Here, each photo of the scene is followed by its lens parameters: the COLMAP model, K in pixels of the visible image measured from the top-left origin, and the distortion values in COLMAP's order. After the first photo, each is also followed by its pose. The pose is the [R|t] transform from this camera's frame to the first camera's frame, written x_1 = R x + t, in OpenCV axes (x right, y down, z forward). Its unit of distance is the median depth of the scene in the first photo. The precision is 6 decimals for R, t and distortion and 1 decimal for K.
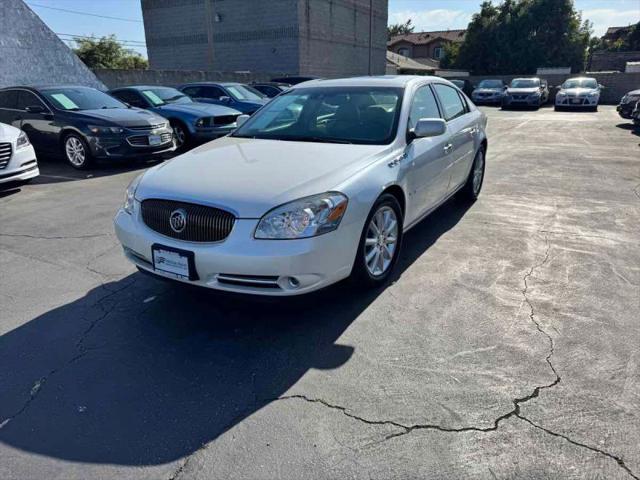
lens RADIAL K [[452.2, 0, 316.0], [0, 452.2, 240.6], [0, 0, 1]] dist [0.025359, -0.026198]
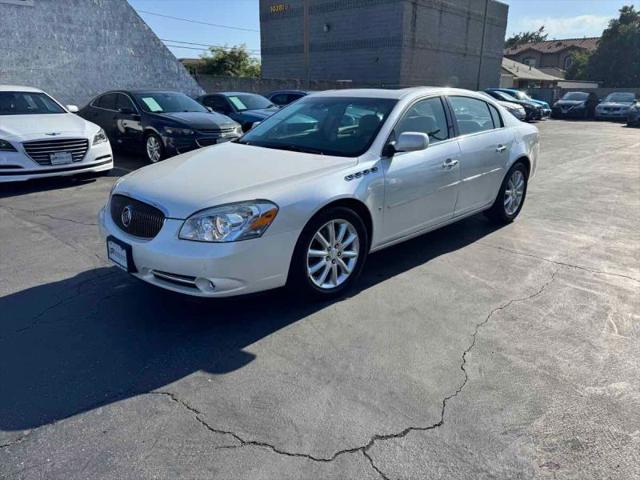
lens RADIAL K [[452.2, 0, 313.8], [0, 452.2, 239.5], [0, 0, 1]] dist [0.025359, -0.026198]
pose [[0.970053, 0.092536, -0.224575, 0.147383], [-0.096682, 0.995287, -0.007512, -0.009007], [0.222821, 0.029000, 0.974428, 0.017496]]
